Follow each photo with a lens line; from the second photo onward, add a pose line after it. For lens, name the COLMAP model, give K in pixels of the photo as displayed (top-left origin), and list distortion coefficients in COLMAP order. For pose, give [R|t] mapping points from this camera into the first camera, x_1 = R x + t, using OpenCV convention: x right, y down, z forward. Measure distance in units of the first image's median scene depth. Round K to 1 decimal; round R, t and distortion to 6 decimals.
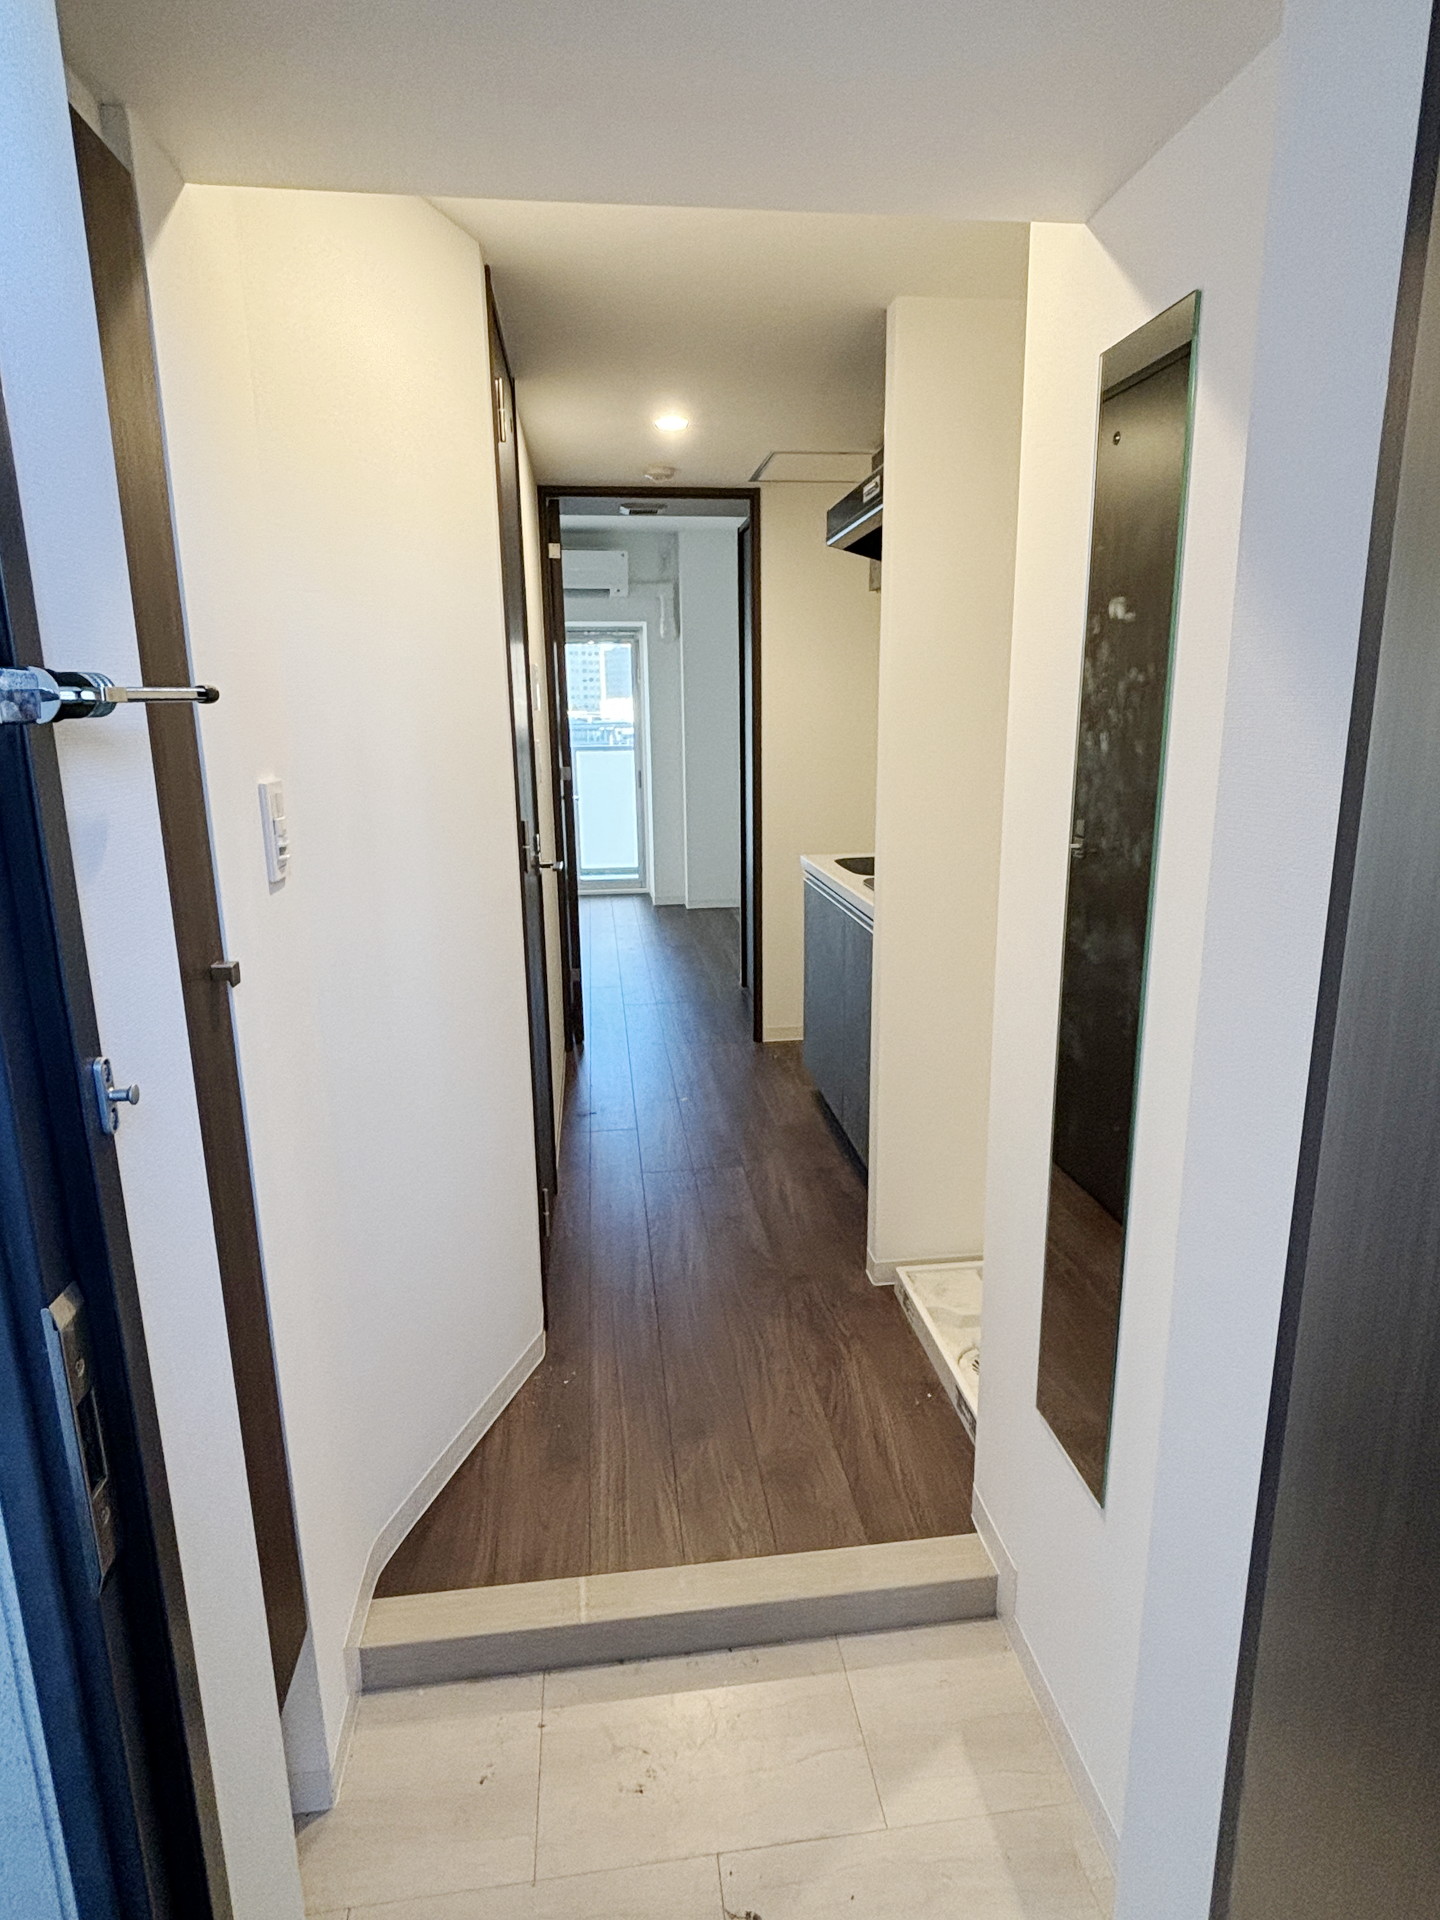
lens RADIAL K [[1064.1, 0, 721.9], [0, 1064.1, 955.9], [0, 0, 1]] dist [-0.003785, 0.000679]
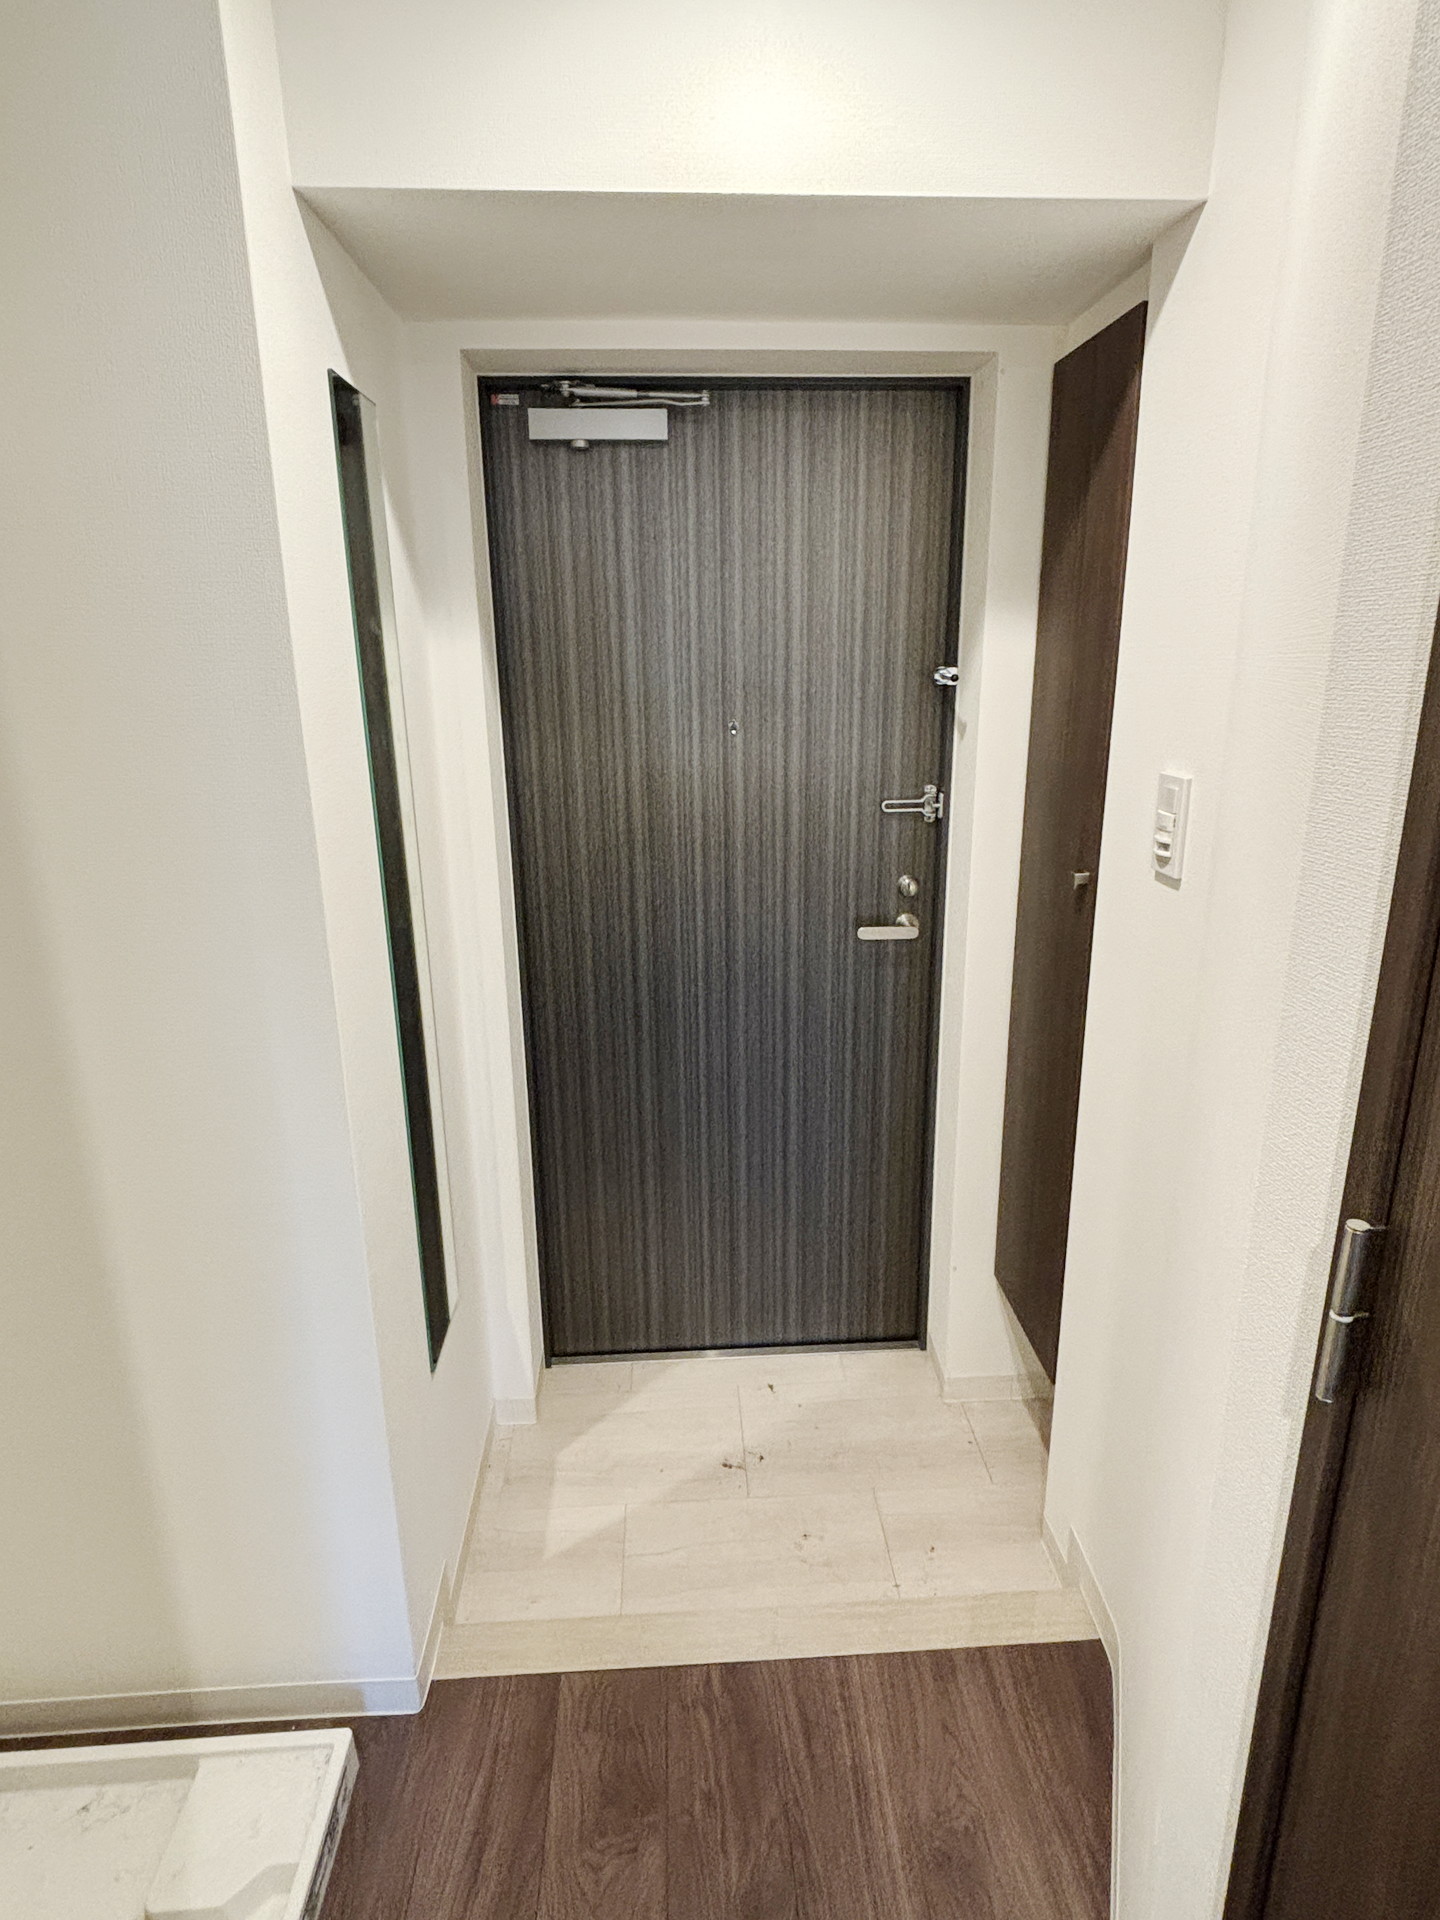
lens RADIAL K [[1064.1, 0, 725.2], [0, 1064.1, 958.7], [0, 0, 1]] dist [-0.003785, 0.000679]
pose [[-0.997471, 0.001142, 0.071066, -0.057571], [0.036349, 0.867414, 0.496258, -0.375147], [-0.061077, 0.497586, -0.865262, 1.416271]]
